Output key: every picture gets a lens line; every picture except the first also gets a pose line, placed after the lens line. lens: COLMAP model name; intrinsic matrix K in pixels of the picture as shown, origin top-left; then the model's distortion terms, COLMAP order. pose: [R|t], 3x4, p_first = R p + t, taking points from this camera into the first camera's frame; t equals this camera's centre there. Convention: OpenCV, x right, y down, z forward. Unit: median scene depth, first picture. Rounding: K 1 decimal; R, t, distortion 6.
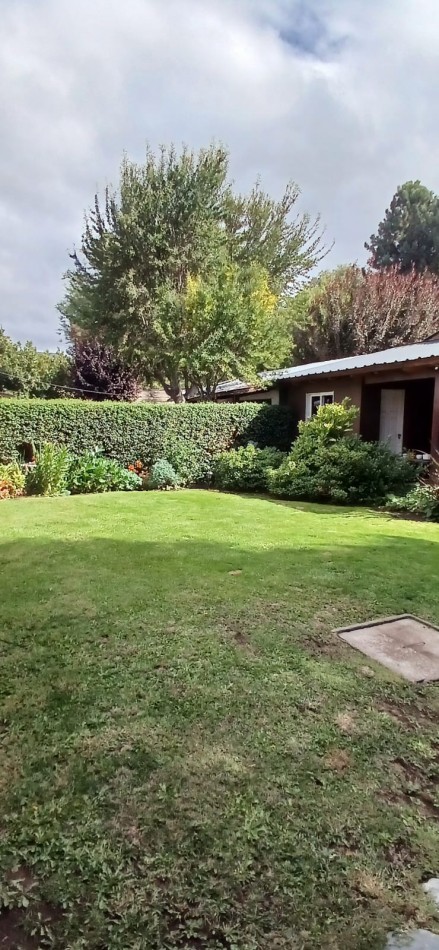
lens RADIAL K [[478.2, 0, 217.9], [0, 478.2, 472.9], [0, 0, 1]] dist [0.036370, -0.068076]
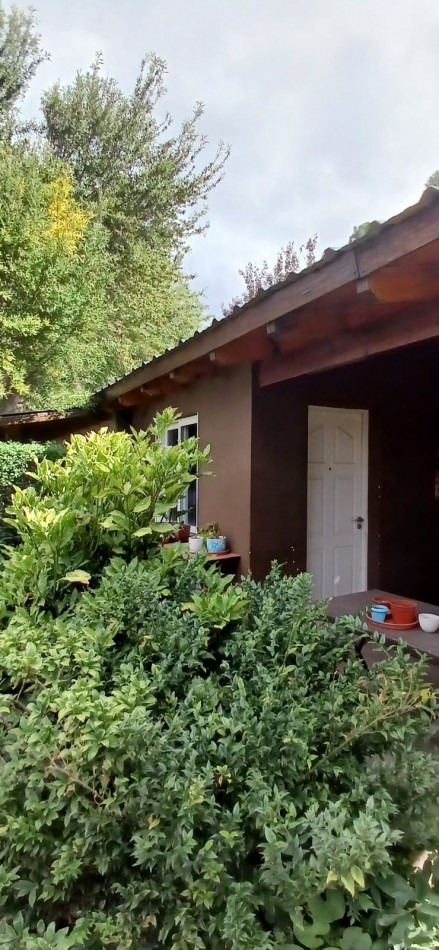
lens RADIAL K [[478.2, 0, 217.9], [0, 478.2, 472.9], [0, 0, 1]] dist [0.036370, -0.068076]
pose [[0.998328, -0.001207, 0.057792, 0.284914], [0.007993, 0.993060, -0.117337, -0.087899], [-0.057250, 0.117603, 0.991409, 0.728119]]
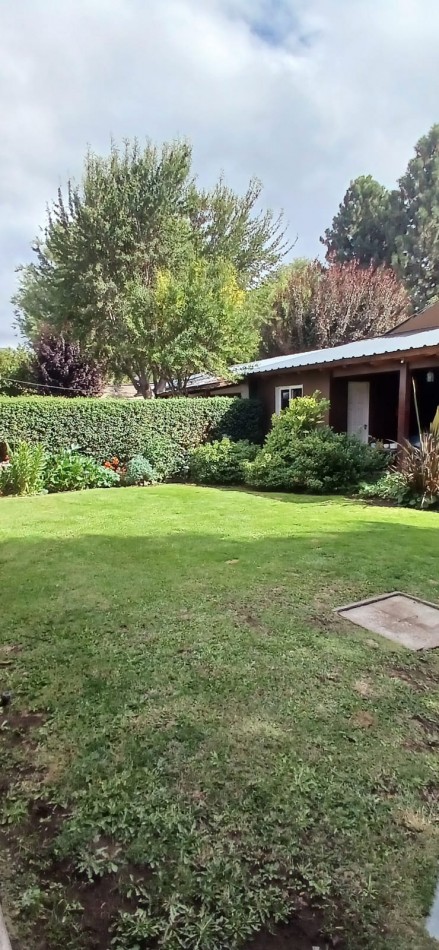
lens RADIAL K [[476.8, 0, 219.5], [0, 476.8, 475.0], [0, 0, 1]] dist [0.039413, -0.068660]
pose [[0.996091, -0.030437, 0.082920, -0.033835], [0.028929, 0.999395, 0.019320, -0.001063], [-0.083458, -0.016846, 0.996369, -0.016137]]
